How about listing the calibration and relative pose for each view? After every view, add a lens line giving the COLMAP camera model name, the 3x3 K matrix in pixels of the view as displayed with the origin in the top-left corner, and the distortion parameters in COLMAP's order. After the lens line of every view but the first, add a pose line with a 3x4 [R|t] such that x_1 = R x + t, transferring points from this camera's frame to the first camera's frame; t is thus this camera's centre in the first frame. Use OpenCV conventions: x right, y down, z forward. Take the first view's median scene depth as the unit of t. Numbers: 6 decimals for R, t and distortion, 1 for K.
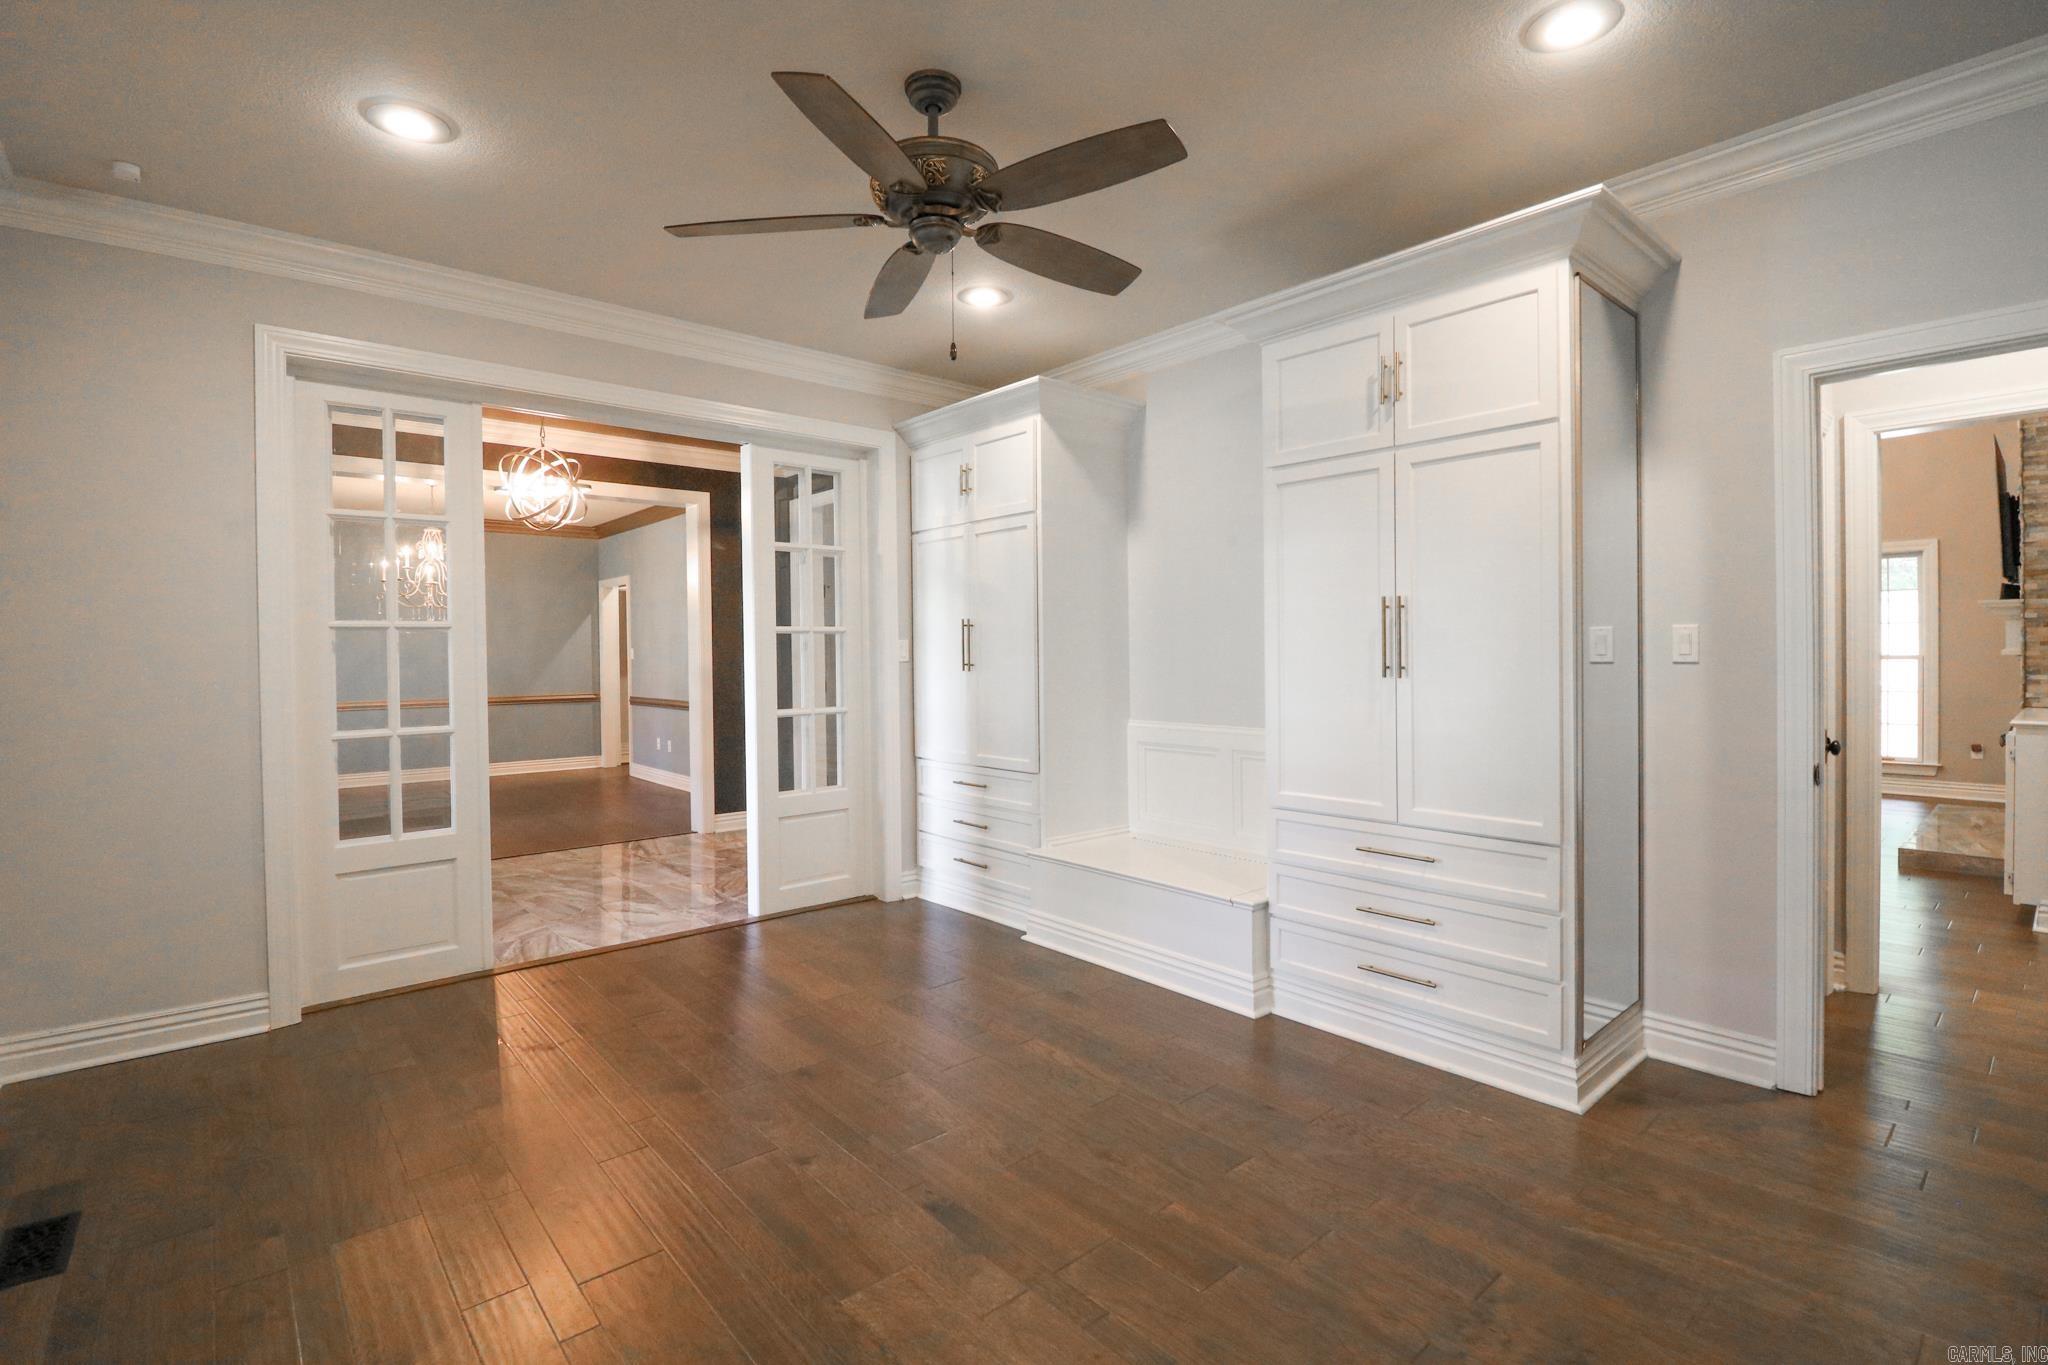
lens RADIAL K [[939.5, 0, 1019.6], [0, 939.5, 660.0], [0, 0, 1]] dist [0.000709, -0.015884]
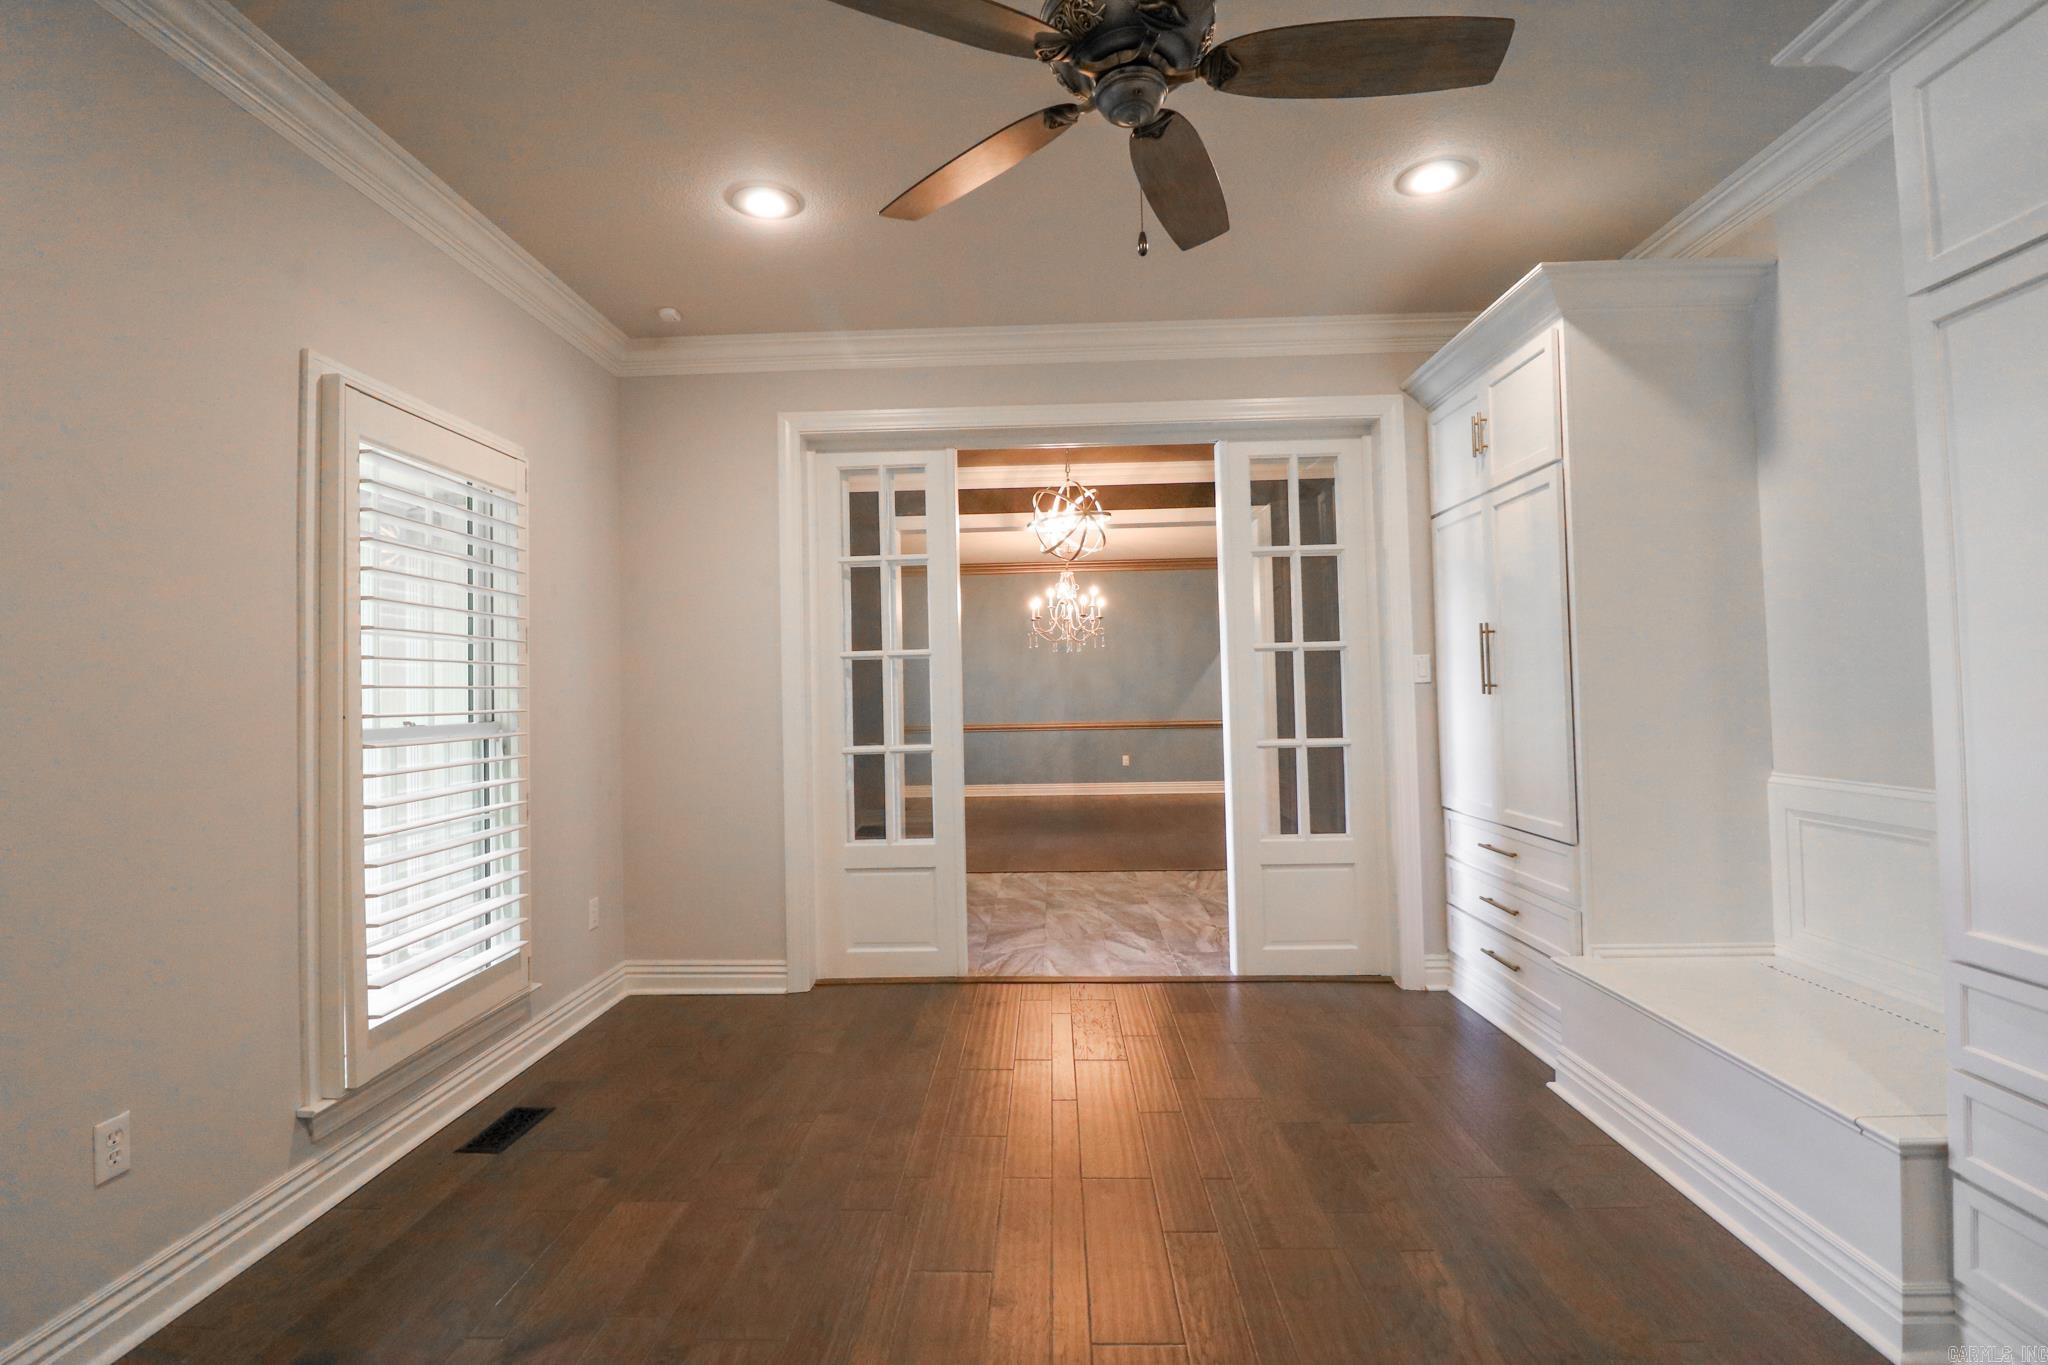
lens RADIAL K [[948.3, 0, 1019.5], [0, 948.3, 662.9], [0, 0, 1]] dist [-0.000013, -0.009181]
pose [[0.730107, -0.026050, -0.682836, 0.194833], [0.007117, 0.999509, -0.030522, 0.008006], [0.683296, 0.017424, 0.729934, 0.225841]]
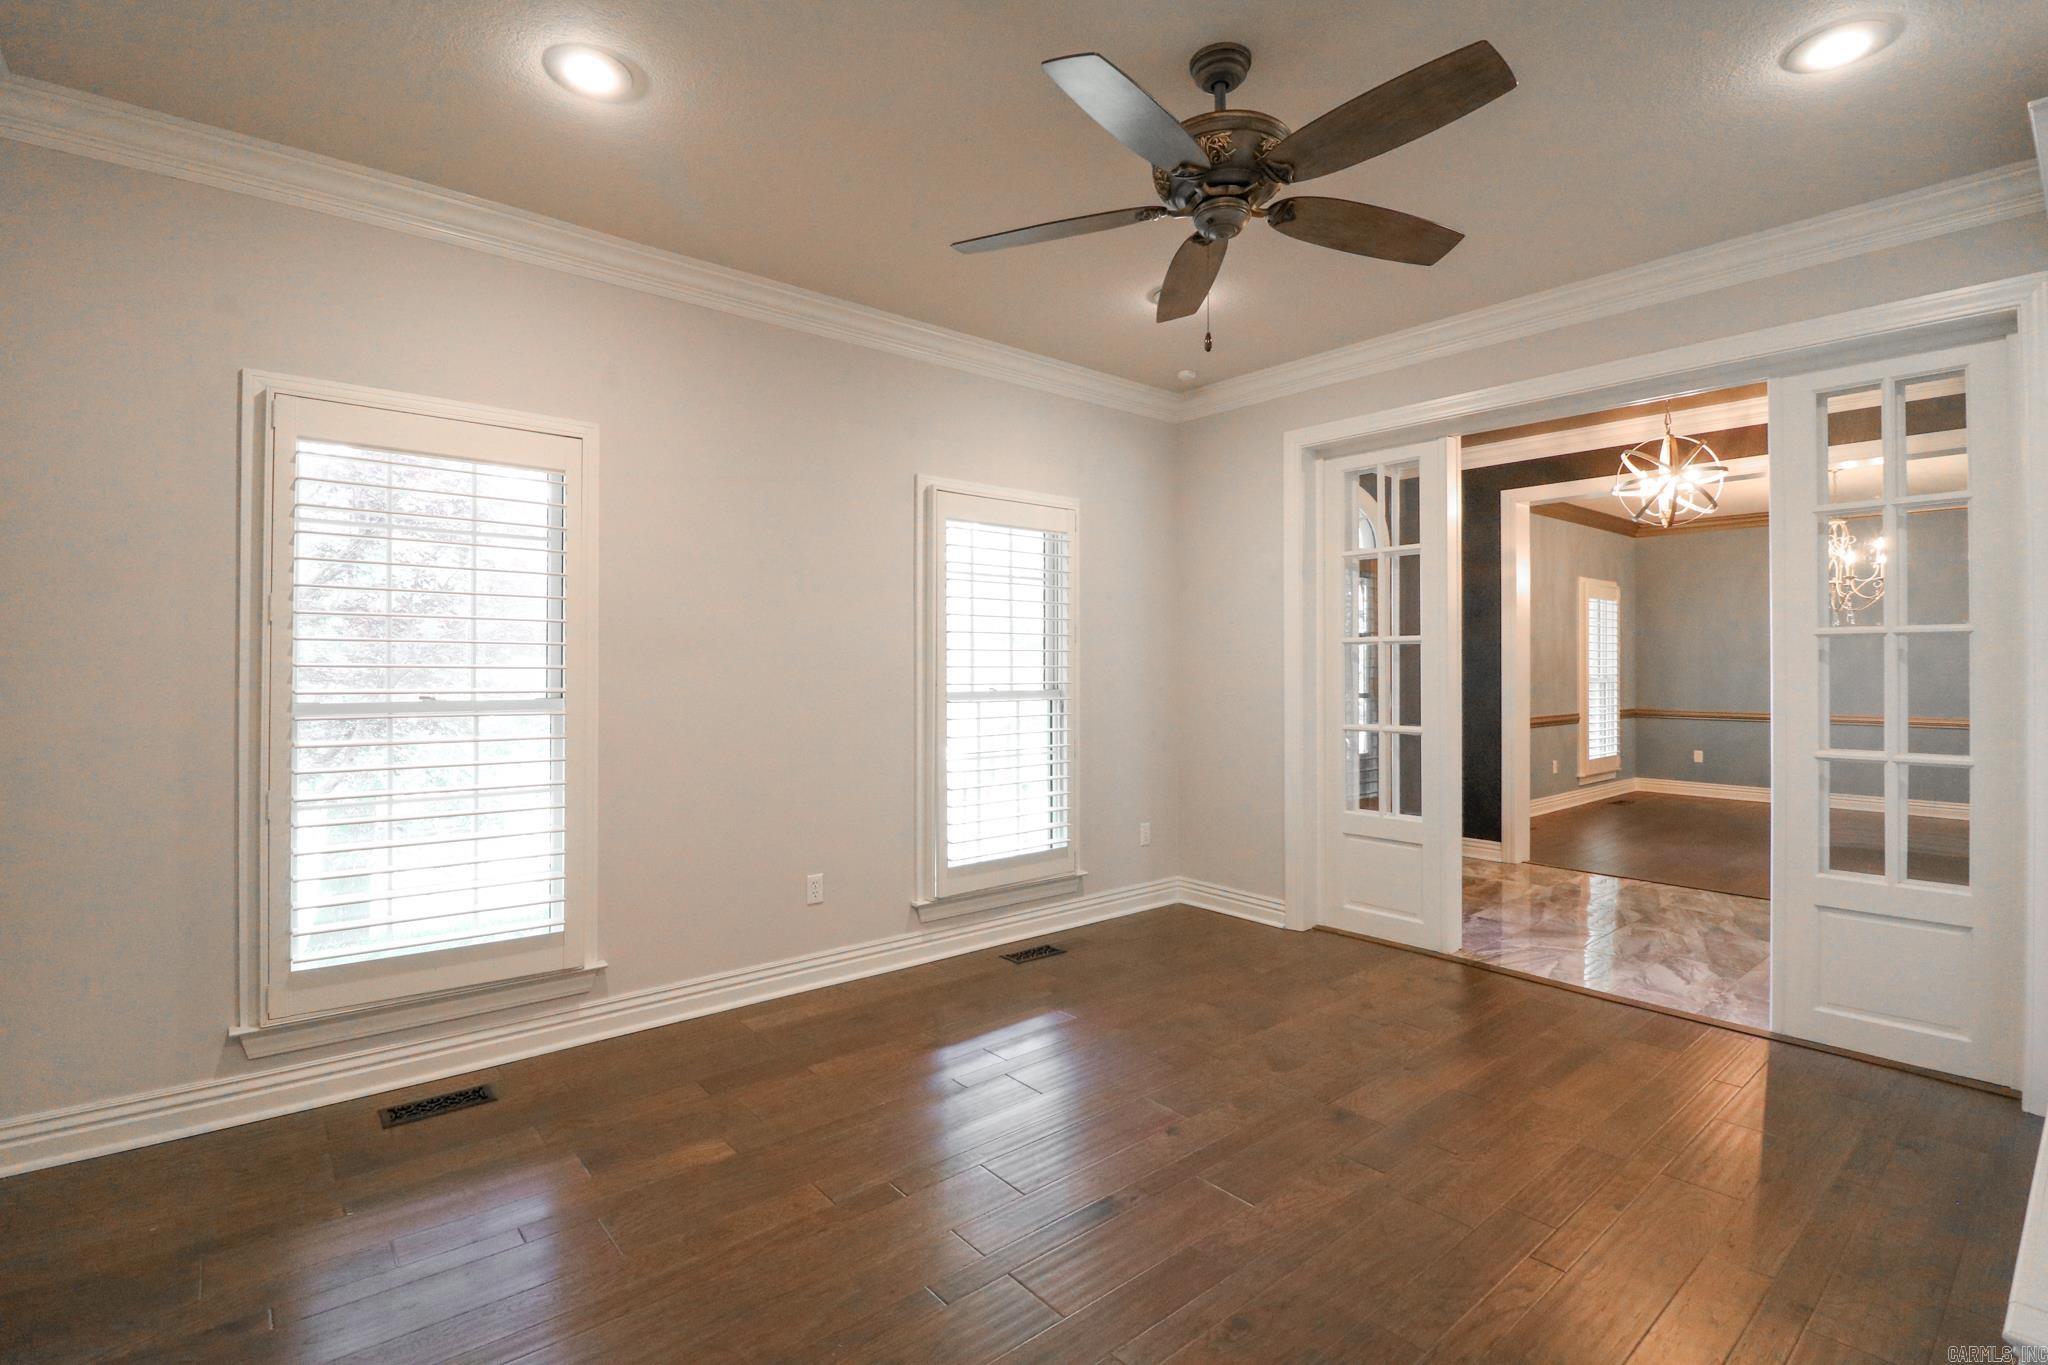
lens RADIAL K [[948.2, 0, 1016.7], [0, 948.2, 660.9], [0, 0, 1]] dist [0.003142, -0.014937]
pose [[-0.023428, 0.003913, -0.999718, 0.480243], [-0.010491, 0.999936, 0.004160, -0.008458], [0.999670, 0.010585, -0.023385, 0.461492]]
